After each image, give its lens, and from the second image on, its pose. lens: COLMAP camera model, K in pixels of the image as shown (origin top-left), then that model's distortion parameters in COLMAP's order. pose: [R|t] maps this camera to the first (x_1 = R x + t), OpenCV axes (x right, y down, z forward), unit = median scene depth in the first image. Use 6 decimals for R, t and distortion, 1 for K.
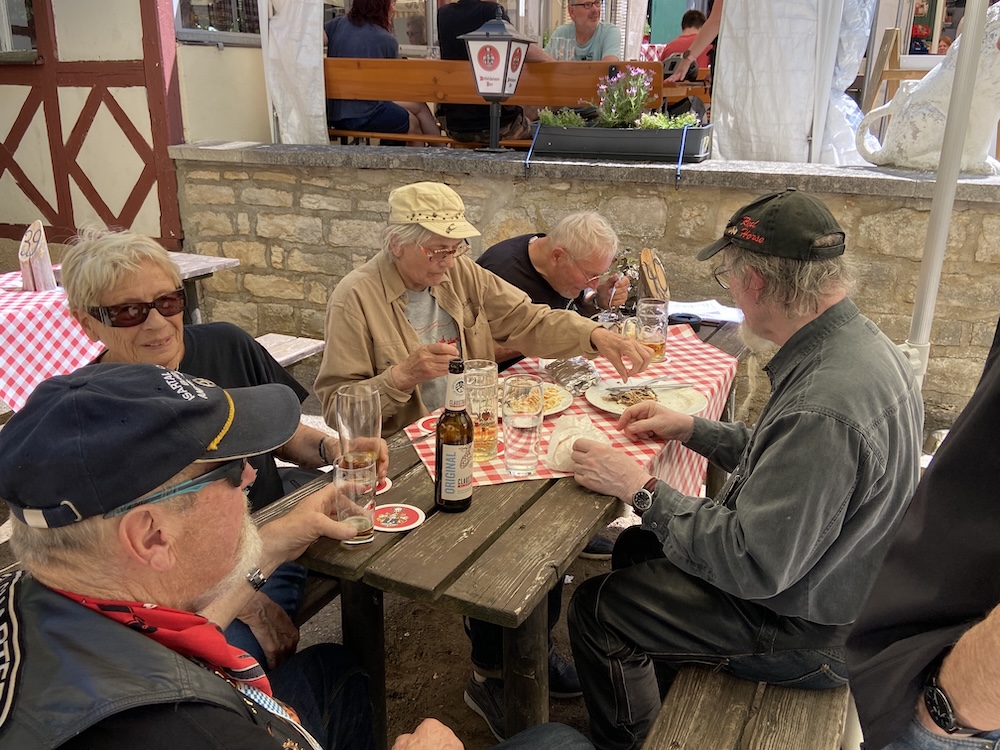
lens RADIAL K [[891.6, 0, 497.9], [0, 891.6, 375.9], [0, 0, 1]] dist [0.061802, -0.026822]
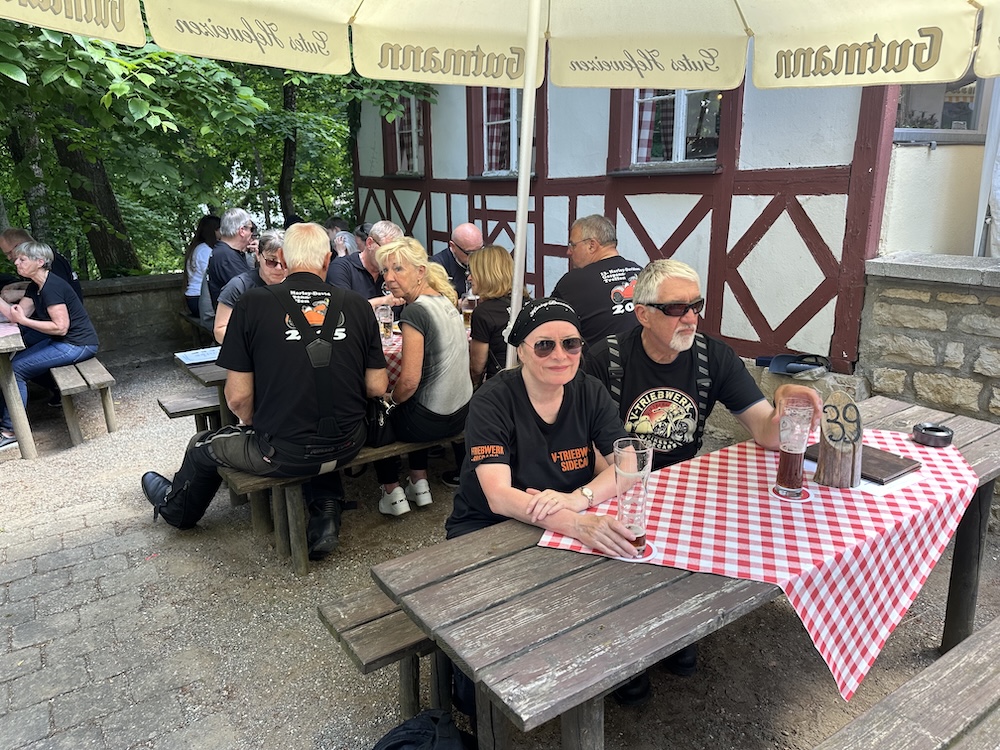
lens RADIAL K [[695.6, 0, 495.6], [0, 695.6, 374.0], [0, 0, 1]] dist [0.027018, -0.037906]
pose [[0.858953, 0.118055, -0.498260, -0.317061], [-0.137227, 0.990538, -0.001873, -0.091658], [0.493325, 0.069983, 0.867025, 0.231256]]
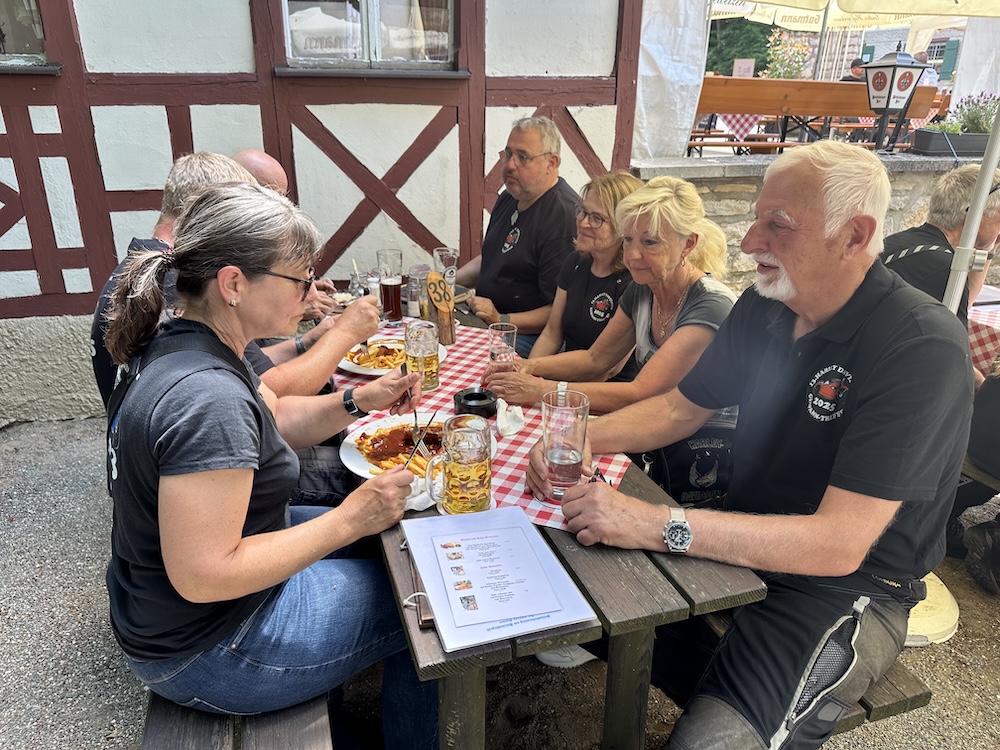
lens RADIAL K [[695.6, 0, 492.4], [0, 695.6, 377.8], [0, 0, 1]] dist [0.027018, -0.037906]
pose [[0.737428, -0.251408, 0.626893, -0.999815], [0.197701, 0.967837, 0.155580, -0.179096], [-0.645844, 0.009209, 0.763414, 0.515221]]
